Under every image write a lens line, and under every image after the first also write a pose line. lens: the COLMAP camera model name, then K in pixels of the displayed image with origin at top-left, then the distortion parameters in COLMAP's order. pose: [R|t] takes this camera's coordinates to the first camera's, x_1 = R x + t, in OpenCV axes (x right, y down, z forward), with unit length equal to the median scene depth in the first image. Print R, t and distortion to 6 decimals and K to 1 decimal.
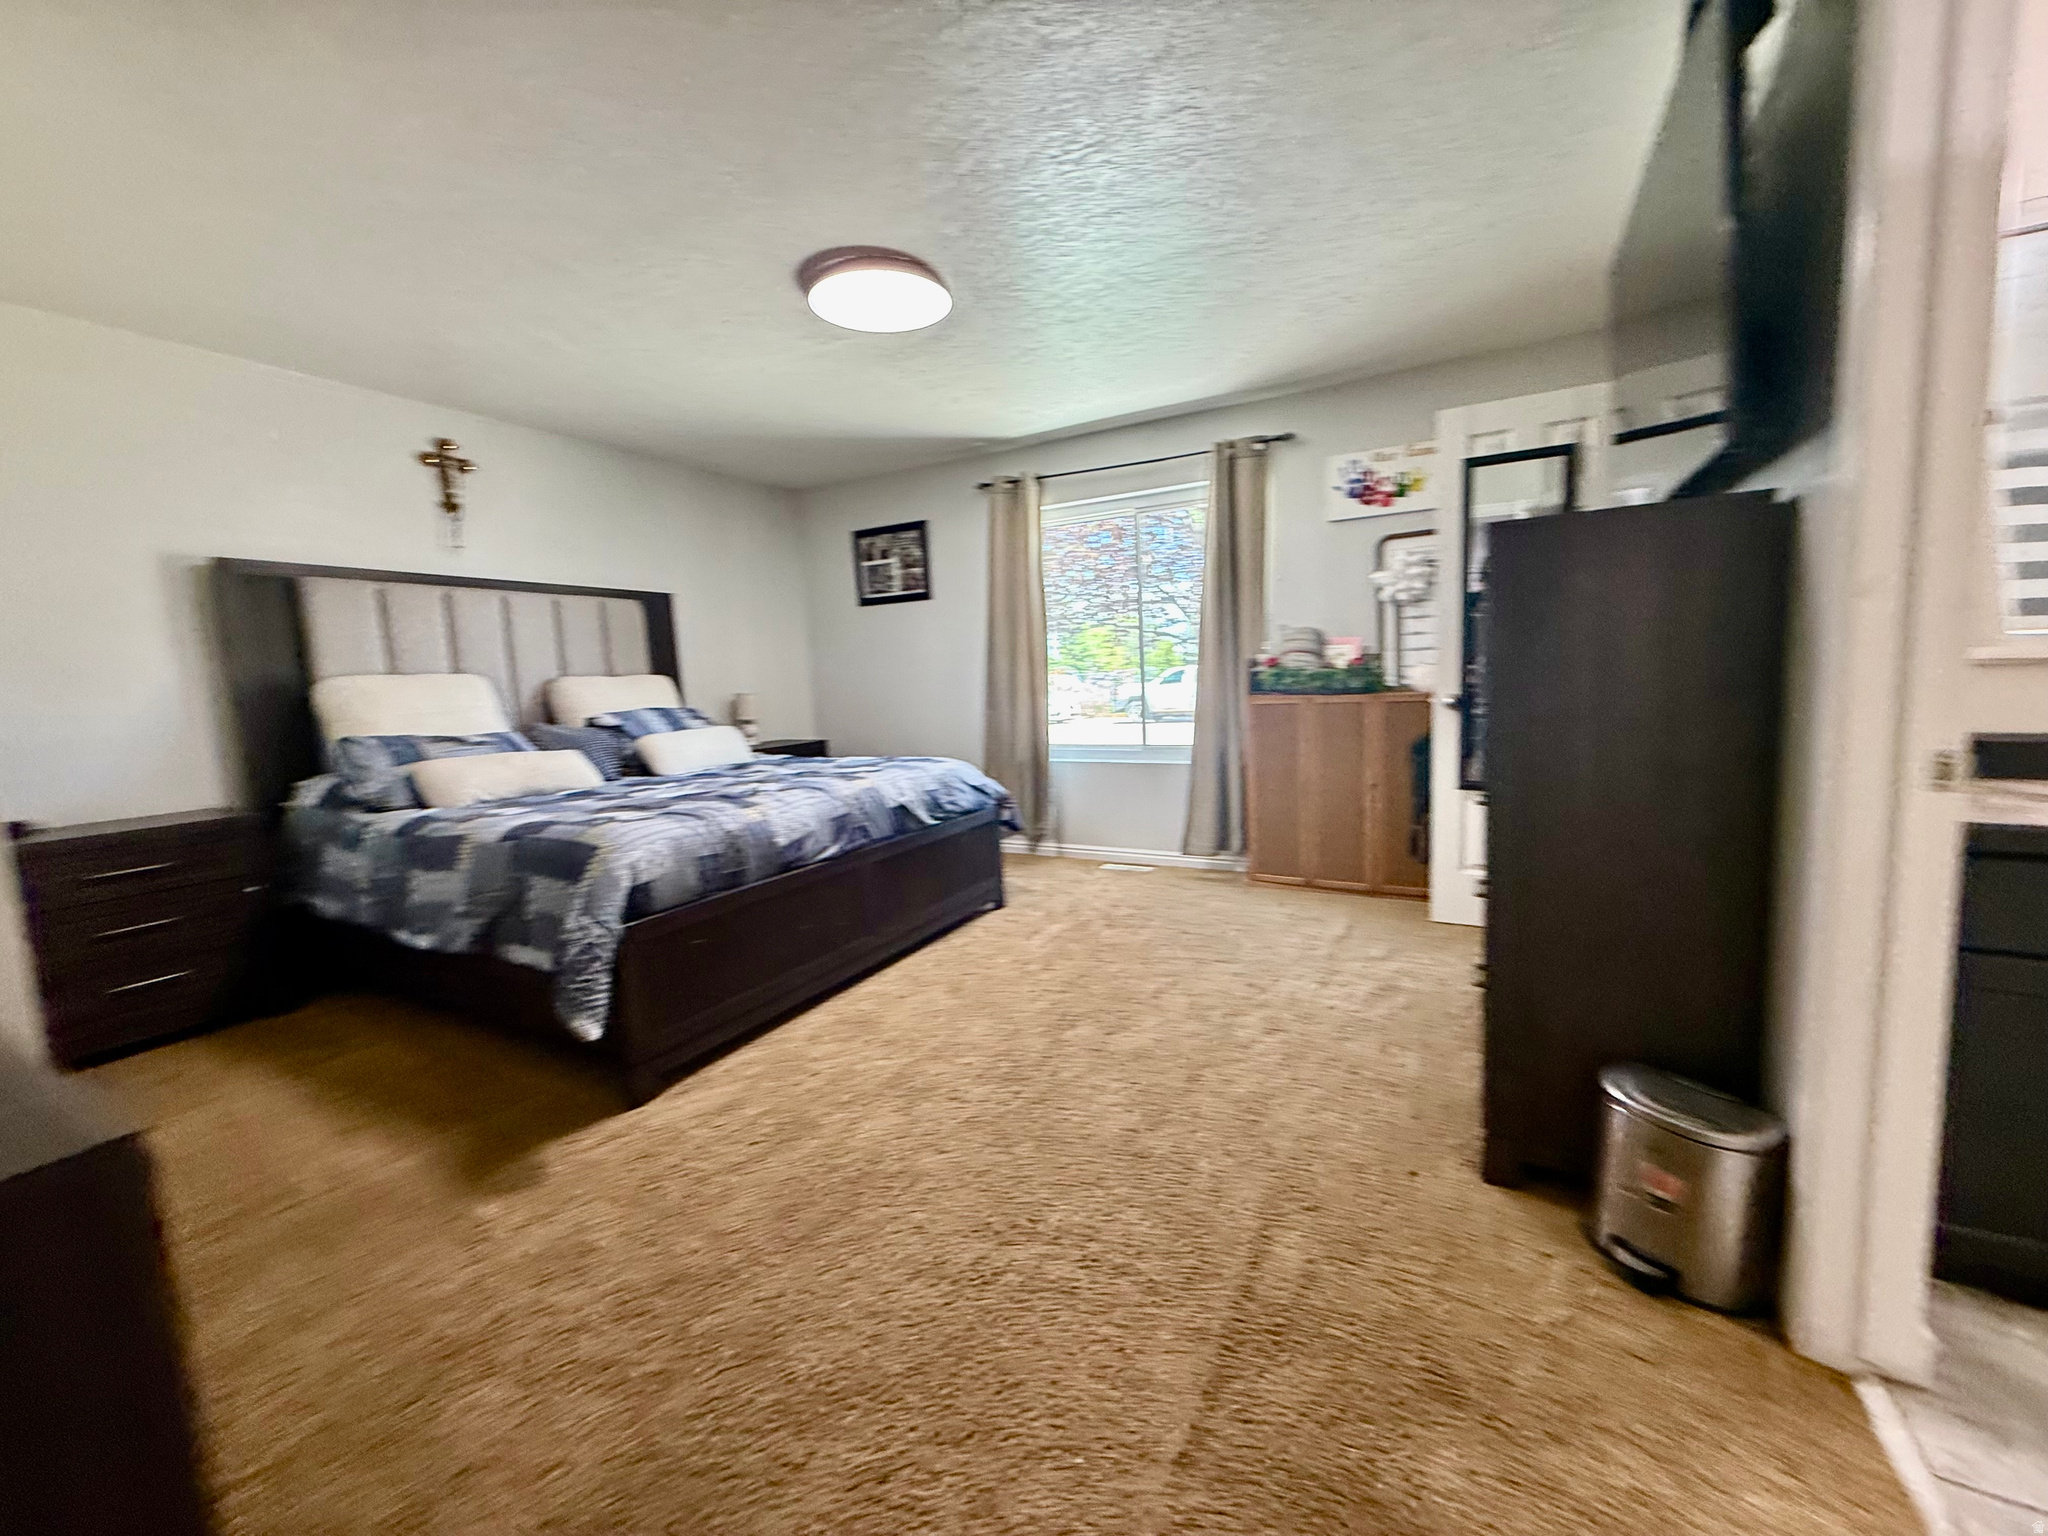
lens RADIAL K [[819.3, 0, 1016.1], [0, 819.3, 765.2], [0, 0, 1]] dist [-0.000919, 0.001091]
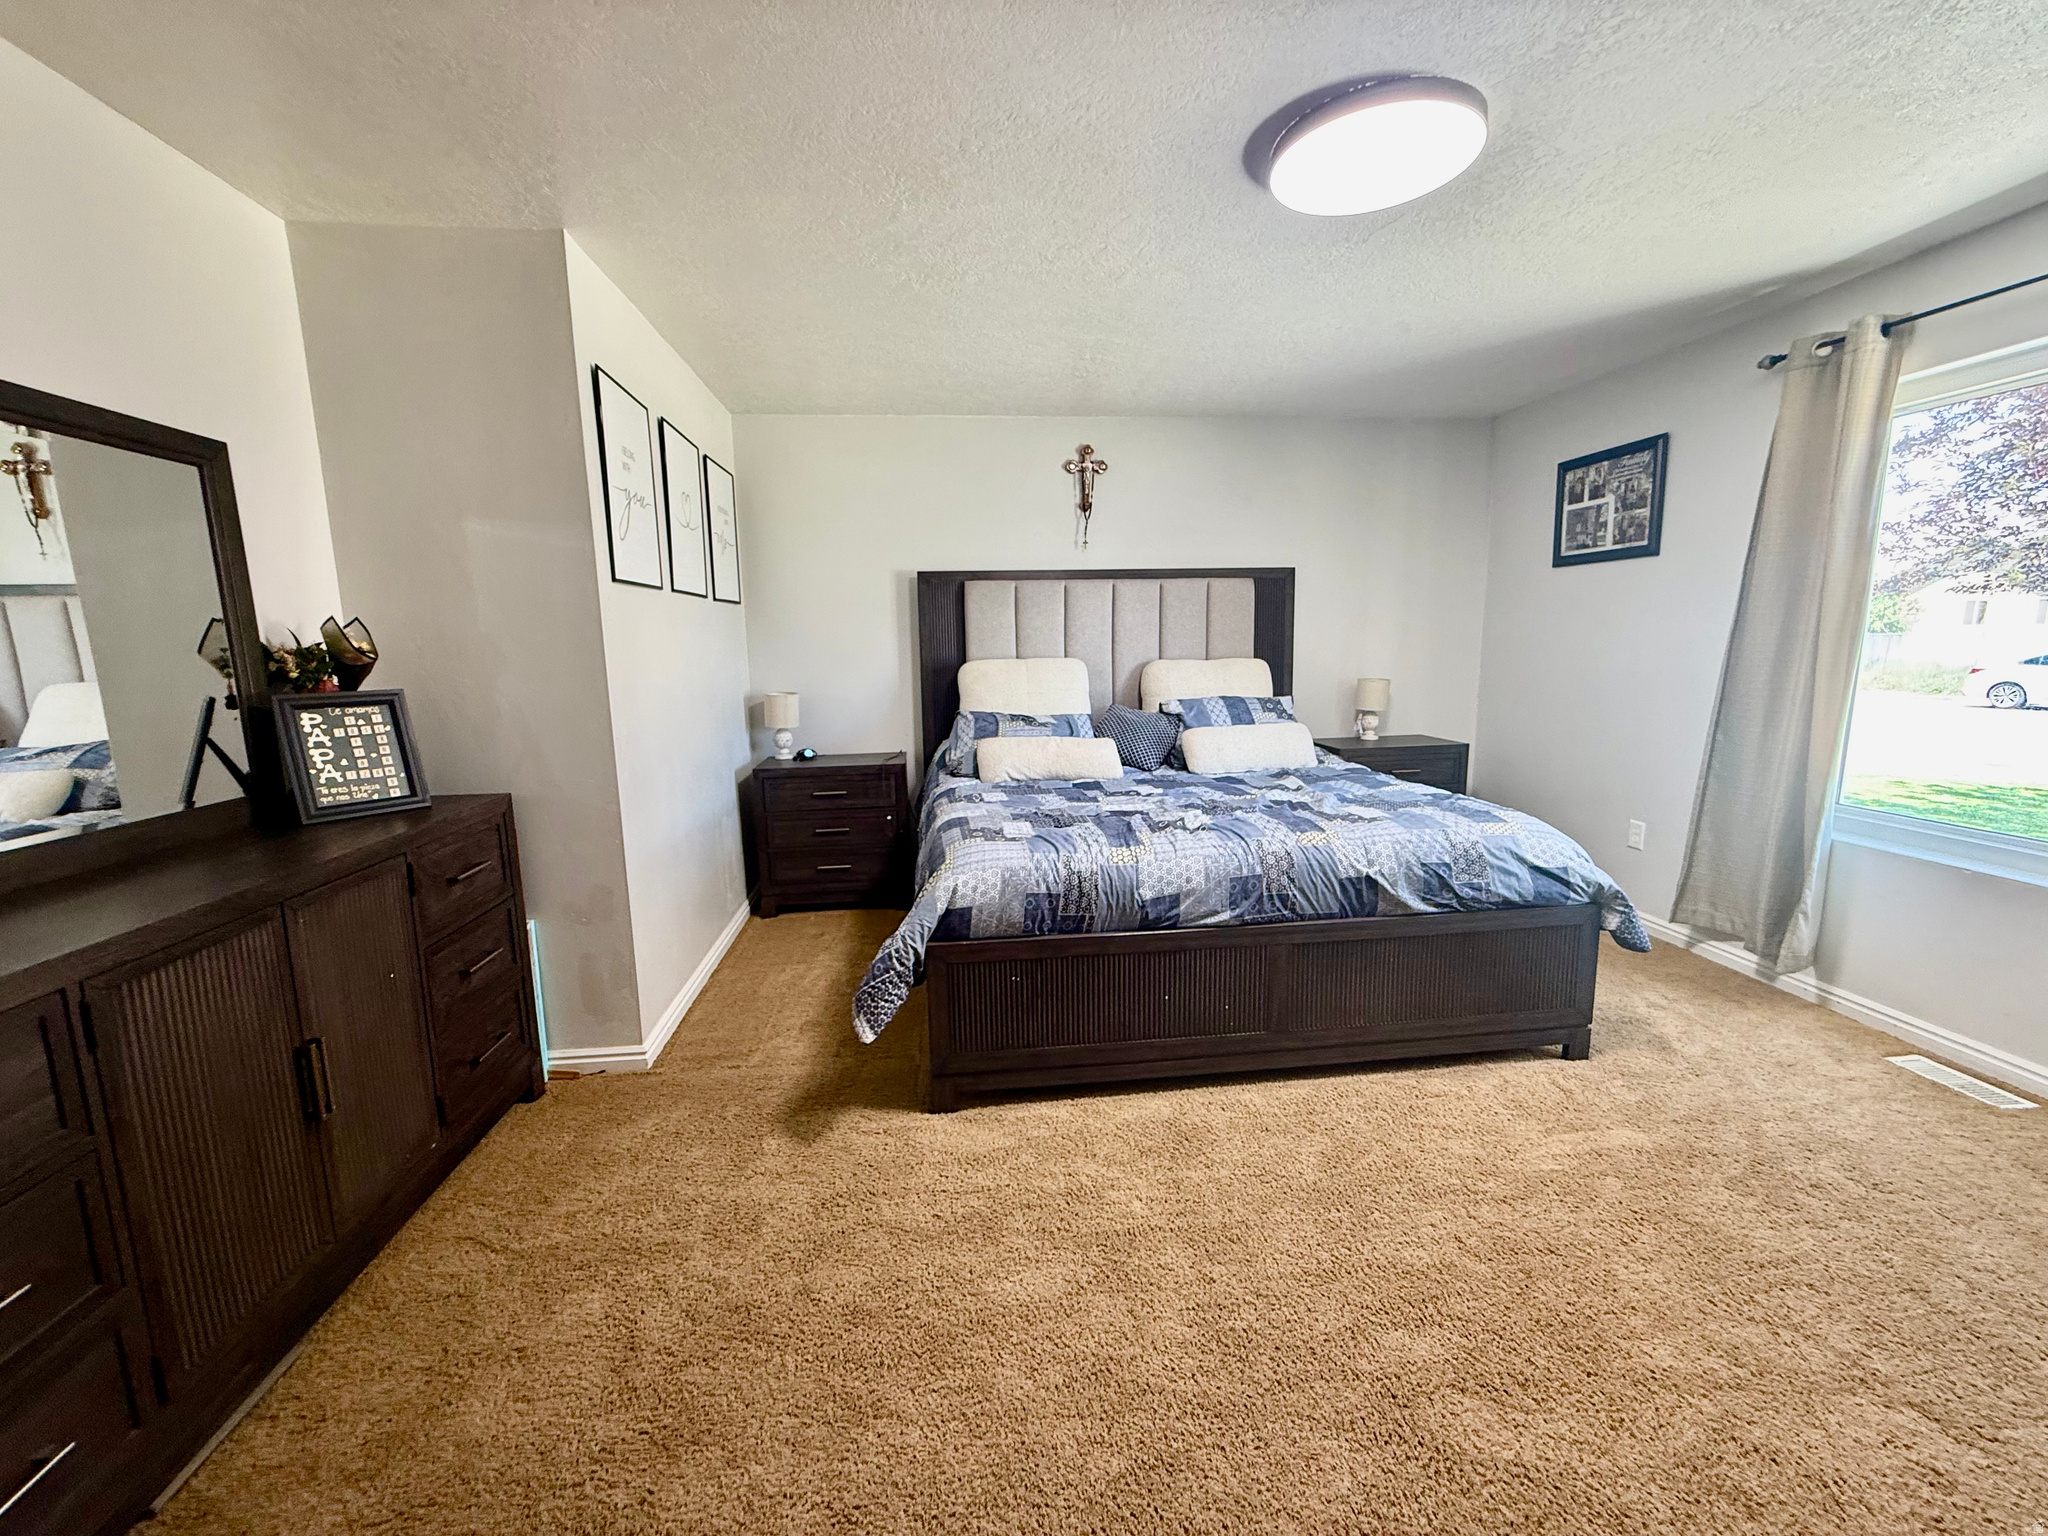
lens RADIAL K [[819.3, 0, 1022.0], [0, 819.3, 767.0], [0, 0, 1]] dist [-0.000919, 0.001091]
pose [[0.575561, 0.156938, -0.802558, 0.223727], [-0.094070, 0.987603, 0.125660, -0.097527], [0.812330, 0.003172, 0.583189, 0.282141]]
